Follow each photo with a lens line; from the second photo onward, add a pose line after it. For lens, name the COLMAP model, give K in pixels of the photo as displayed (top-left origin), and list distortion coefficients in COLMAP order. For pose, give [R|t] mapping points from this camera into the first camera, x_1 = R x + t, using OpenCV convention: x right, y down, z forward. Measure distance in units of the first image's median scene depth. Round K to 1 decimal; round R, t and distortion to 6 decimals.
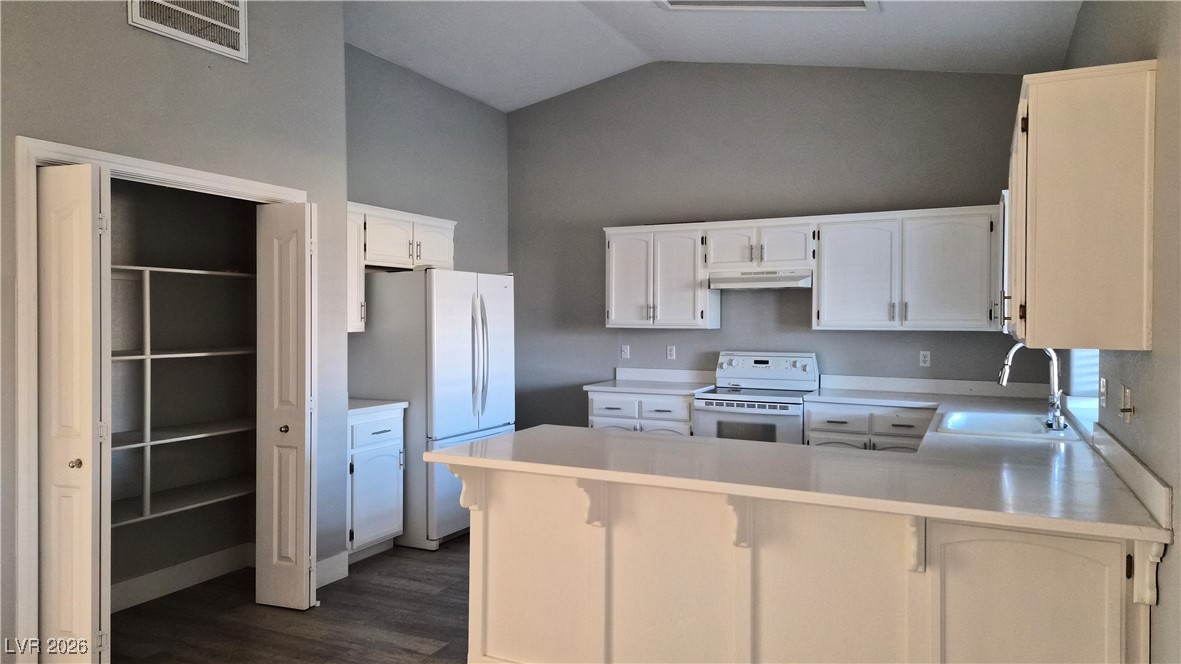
lens RADIAL K [[785.2, 0, 591.3], [0, 785.2, 323.5], [0, 0, 1]] dist [0.065290, -0.036302]
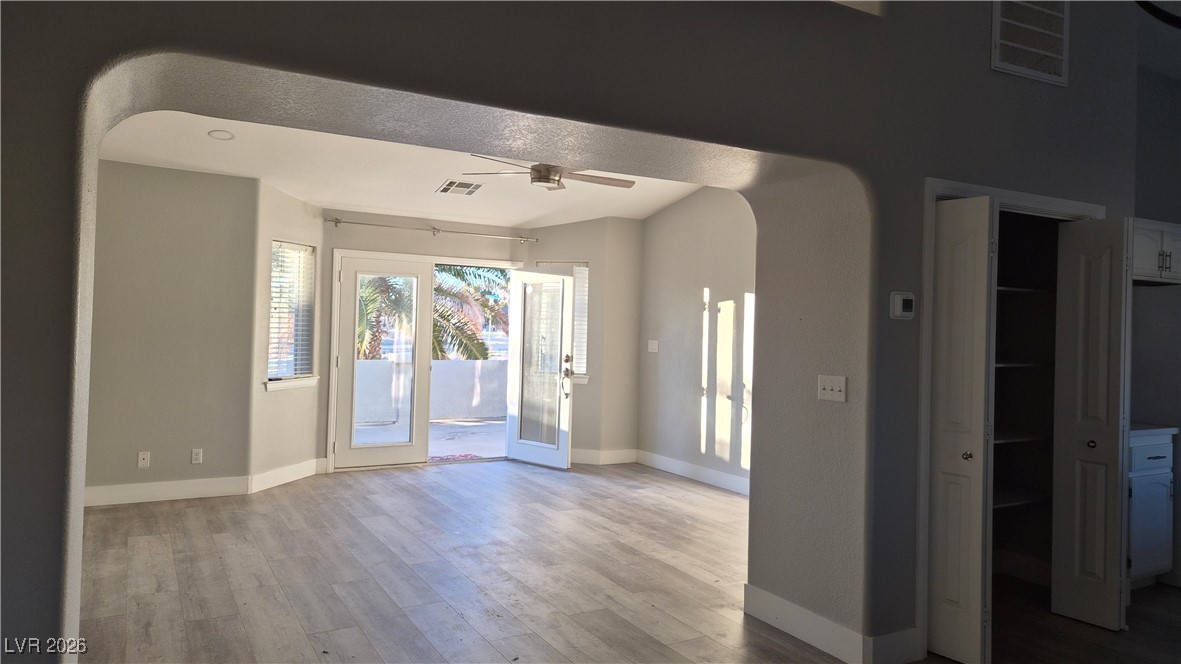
lens RADIAL K [[785.2, 0, 606.9], [0, 785.2, 318.2], [0, 0, 1]] dist [0.065290, -0.036302]
pose [[0.835729, 0.013838, -0.548968, -0.248585], [-0.029052, 0.999397, -0.019035, 0.007980], [0.548374, 0.031857, 0.835626, -0.134149]]
